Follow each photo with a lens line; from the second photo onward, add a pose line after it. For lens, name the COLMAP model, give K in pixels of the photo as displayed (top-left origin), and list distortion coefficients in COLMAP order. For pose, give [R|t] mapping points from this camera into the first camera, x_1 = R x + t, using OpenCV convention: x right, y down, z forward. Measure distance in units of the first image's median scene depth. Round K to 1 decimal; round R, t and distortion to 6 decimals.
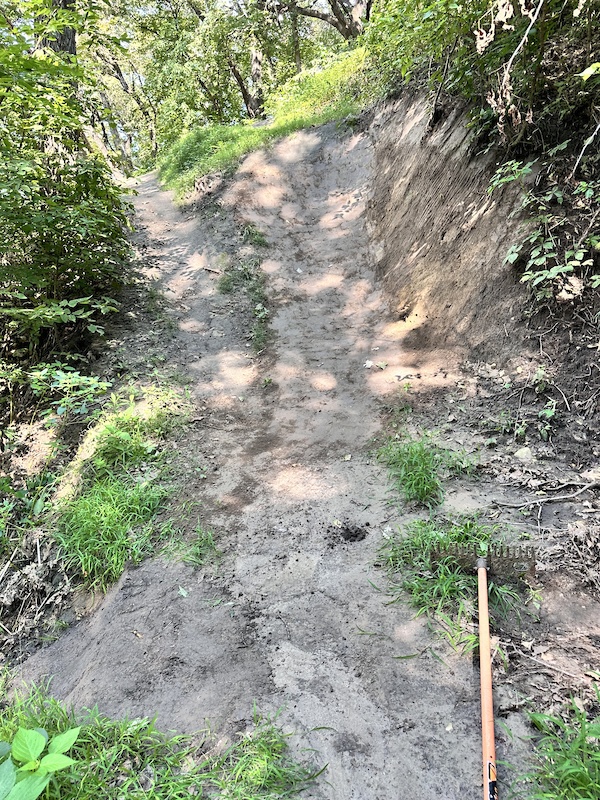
lens RADIAL K [[558.8, 0, 300.0], [0, 558.8, 400.0], [0, 0, 1]] dist [0.006246, -0.005599]
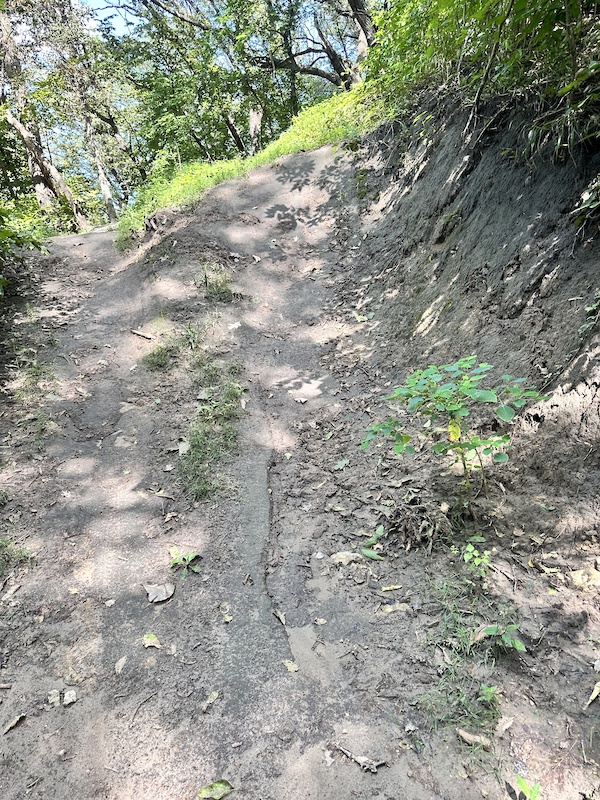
lens RADIAL K [[558.8, 0, 300.0], [0, 558.8, 400.0], [0, 0, 1]] dist [0.006246, -0.005599]
pose [[0.999914, 0.013029, 0.001488, 0.043994], [-0.012809, 0.994715, -0.101874, -0.124117], [-0.002807, 0.101846, 0.994796, 0.481532]]
